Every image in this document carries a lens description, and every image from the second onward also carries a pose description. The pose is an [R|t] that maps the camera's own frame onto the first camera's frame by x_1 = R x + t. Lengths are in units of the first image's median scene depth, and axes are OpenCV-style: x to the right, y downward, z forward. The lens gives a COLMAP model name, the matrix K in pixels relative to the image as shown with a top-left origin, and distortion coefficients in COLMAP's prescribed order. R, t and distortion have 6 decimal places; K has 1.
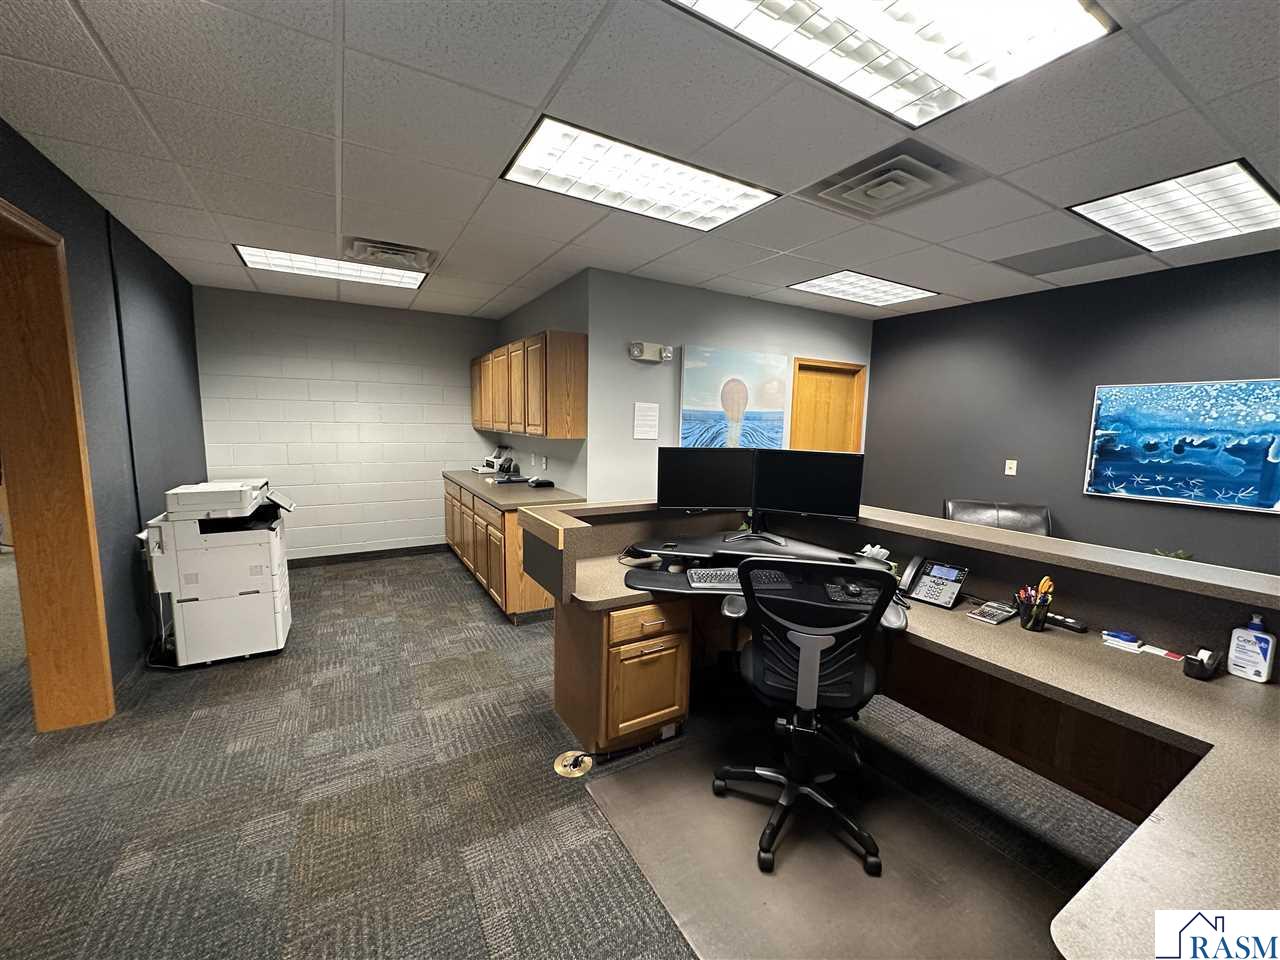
lens RADIAL K [[509.1, 0, 640.6], [0, 509.1, 481.3], [0, 0, 1]] dist [-0.000255, -0.000280]
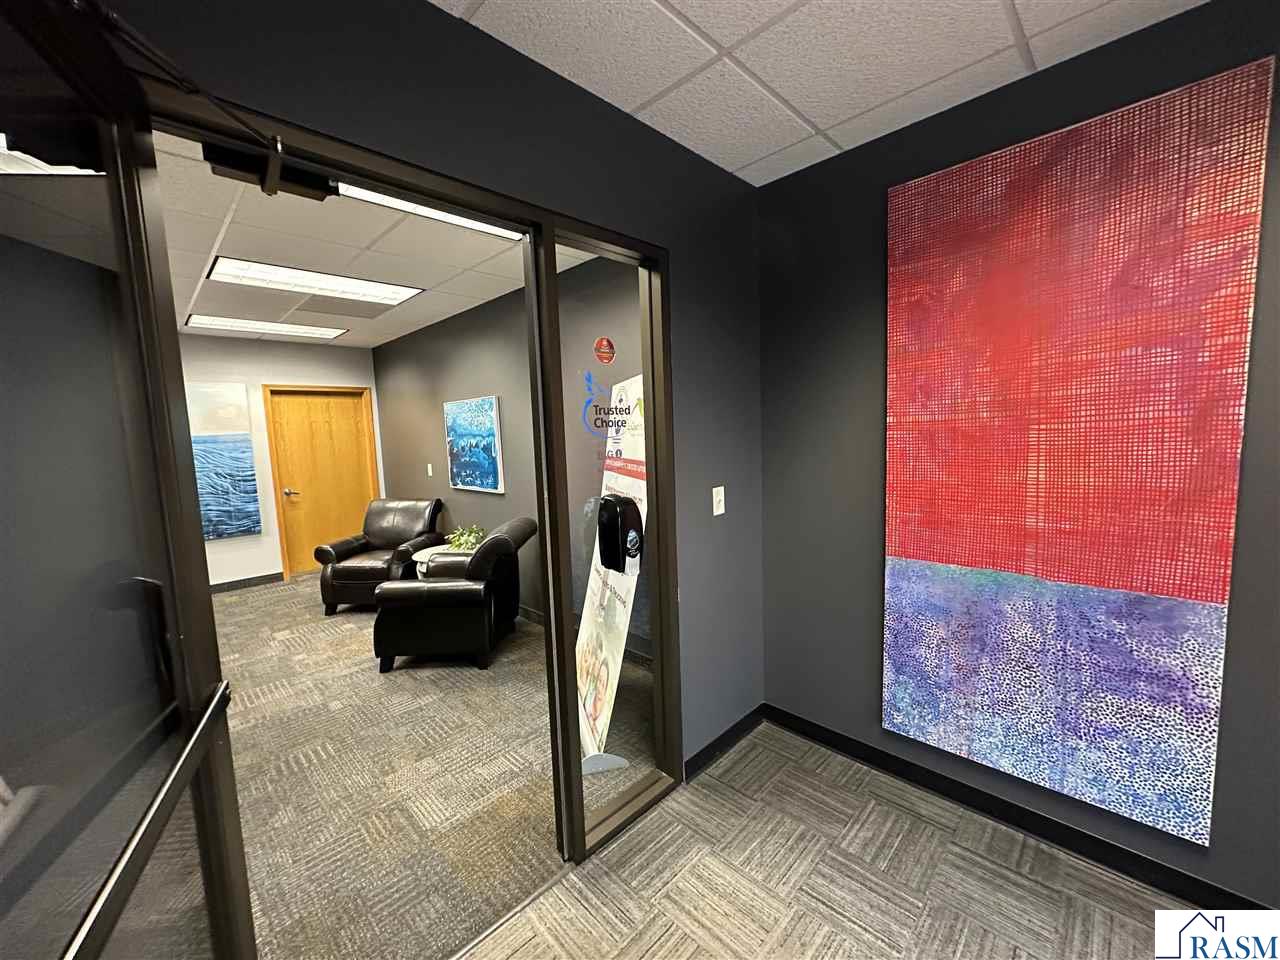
lens RADIAL K [[509.1, 0, 640.6], [0, 509.1, 481.3], [0, 0, 1]] dist [-0.000255, -0.000280]
pose [[0.967540, -0.078673, 0.240159, 0.909359], [0.083112, 0.996505, -0.008396, 0.052557], [-0.238659, 0.028084, 0.970697, -0.309012]]
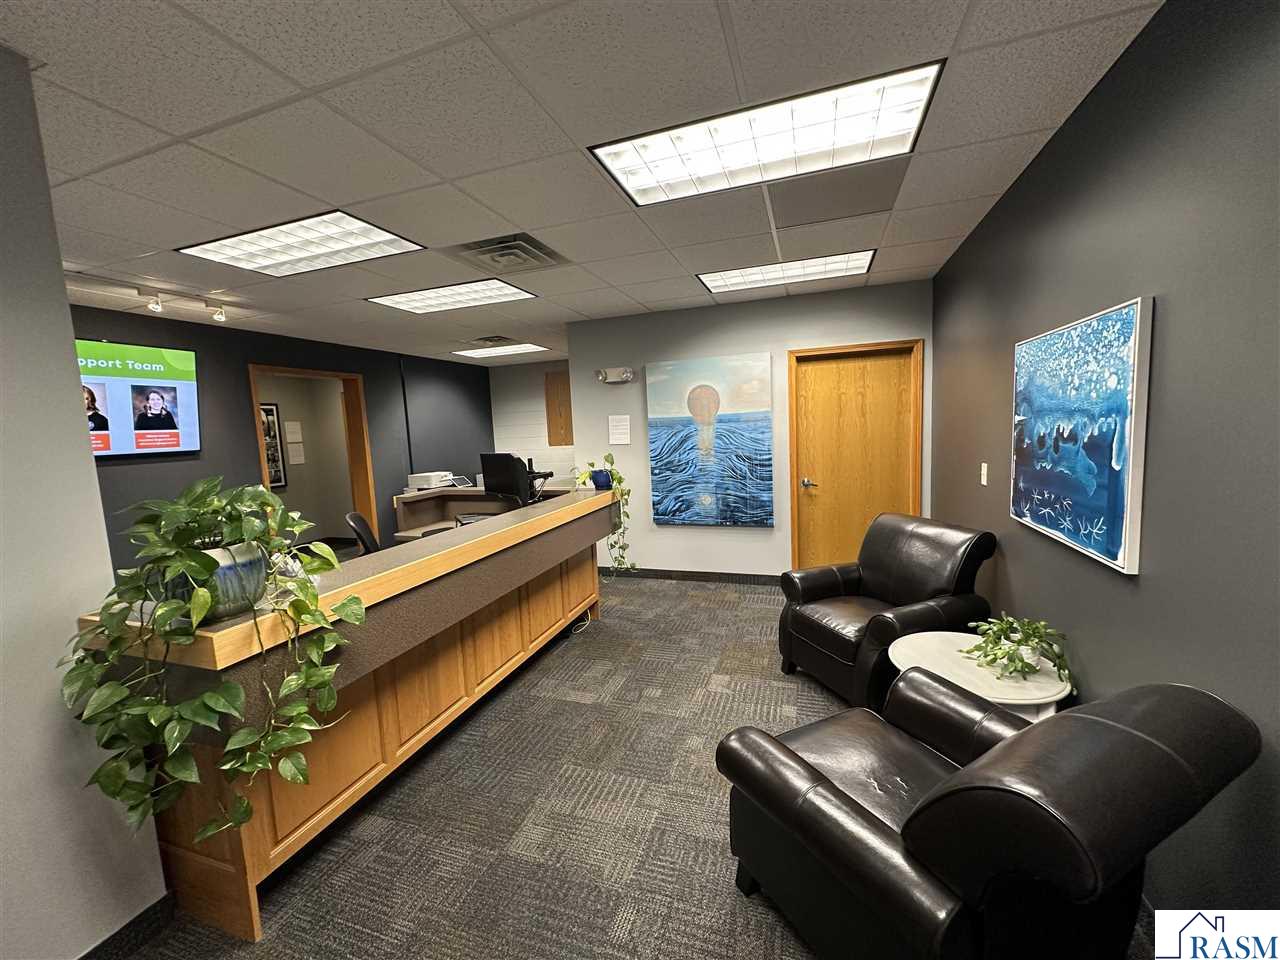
lens RADIAL K [[509.1, 0, 640.6], [0, 509.1, 481.3], [0, 0, 1]] dist [-0.000255, -0.000280]
pose [[0.647678, 0.033376, -0.761183, 0.931403], [-0.032798, 0.999335, 0.015912, -0.013200], [0.761208, 0.014659, 0.648342, 0.218253]]
